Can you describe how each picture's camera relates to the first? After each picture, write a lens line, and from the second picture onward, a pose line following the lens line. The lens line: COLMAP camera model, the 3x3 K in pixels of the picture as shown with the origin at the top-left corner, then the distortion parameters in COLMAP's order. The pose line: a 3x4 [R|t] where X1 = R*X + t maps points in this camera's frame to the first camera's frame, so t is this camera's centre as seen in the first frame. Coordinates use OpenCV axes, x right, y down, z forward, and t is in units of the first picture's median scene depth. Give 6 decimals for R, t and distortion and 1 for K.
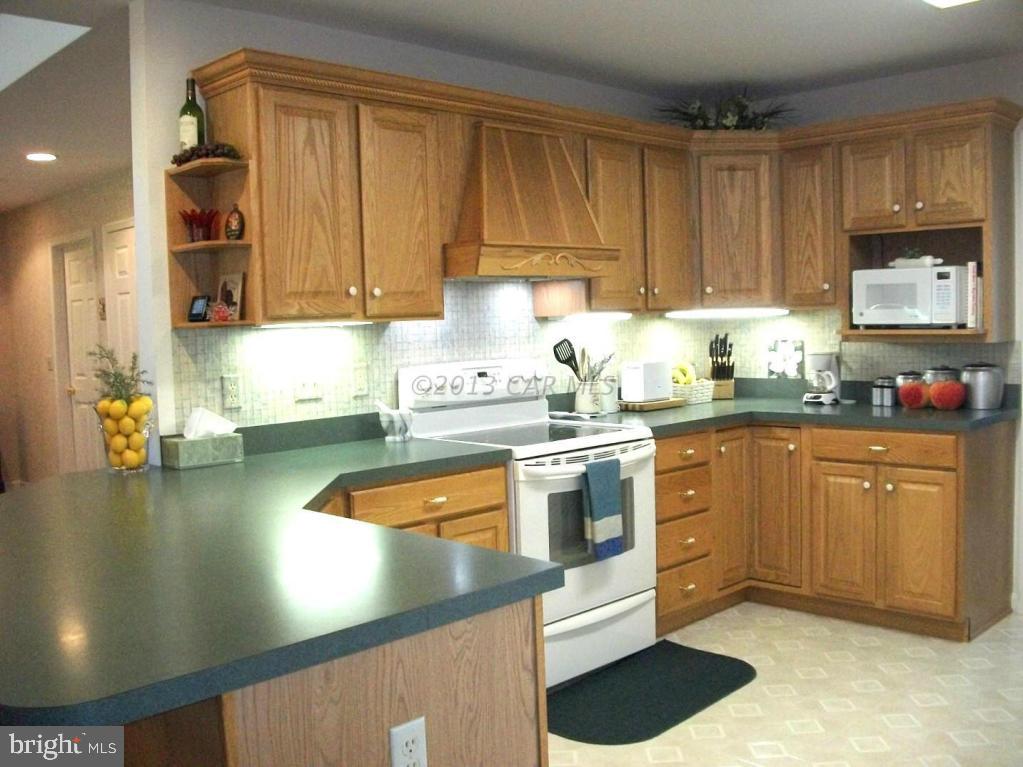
lens RADIAL K [[982.7, 0, 519.2], [0, 982.7, 387.4], [0, 0, 1]] dist [-0.134500, 0.056634]
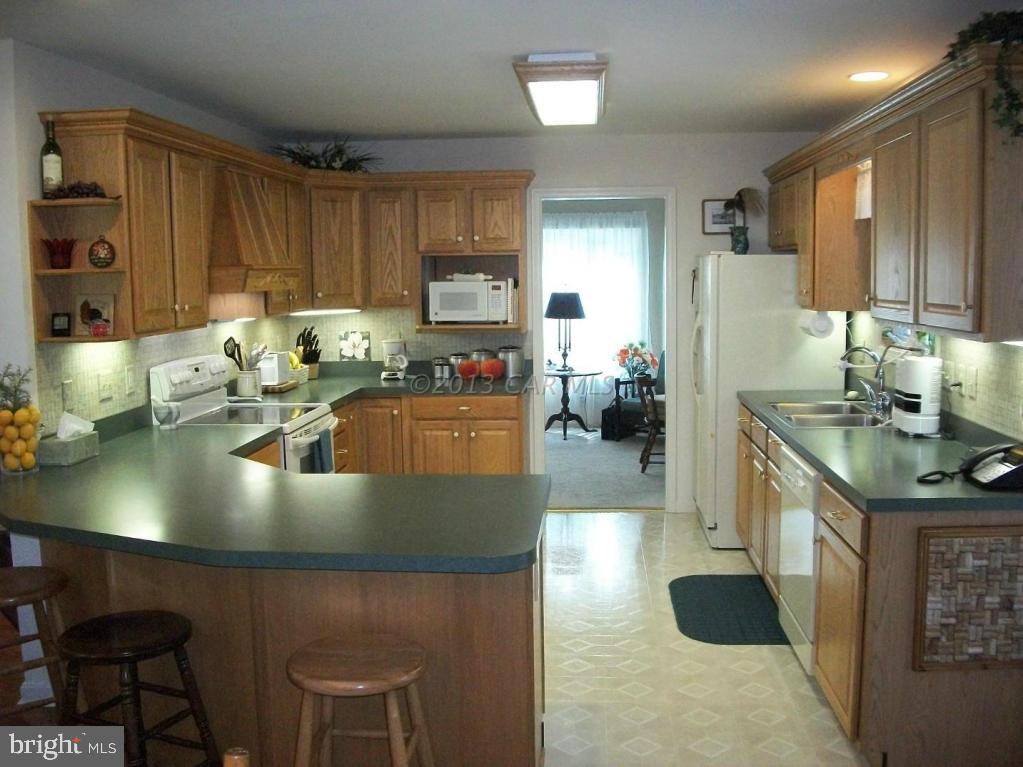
lens RADIAL K [[982.7, 0, 519.2], [0, 982.7, 387.4], [0, 0, 1]] dist [-0.134500, 0.056634]
pose [[0.753918, -0.056136, 0.654566, -0.490378], [0.035521, 0.998368, 0.044708, -0.028668], [-0.656007, -0.010456, 0.754682, -0.149363]]
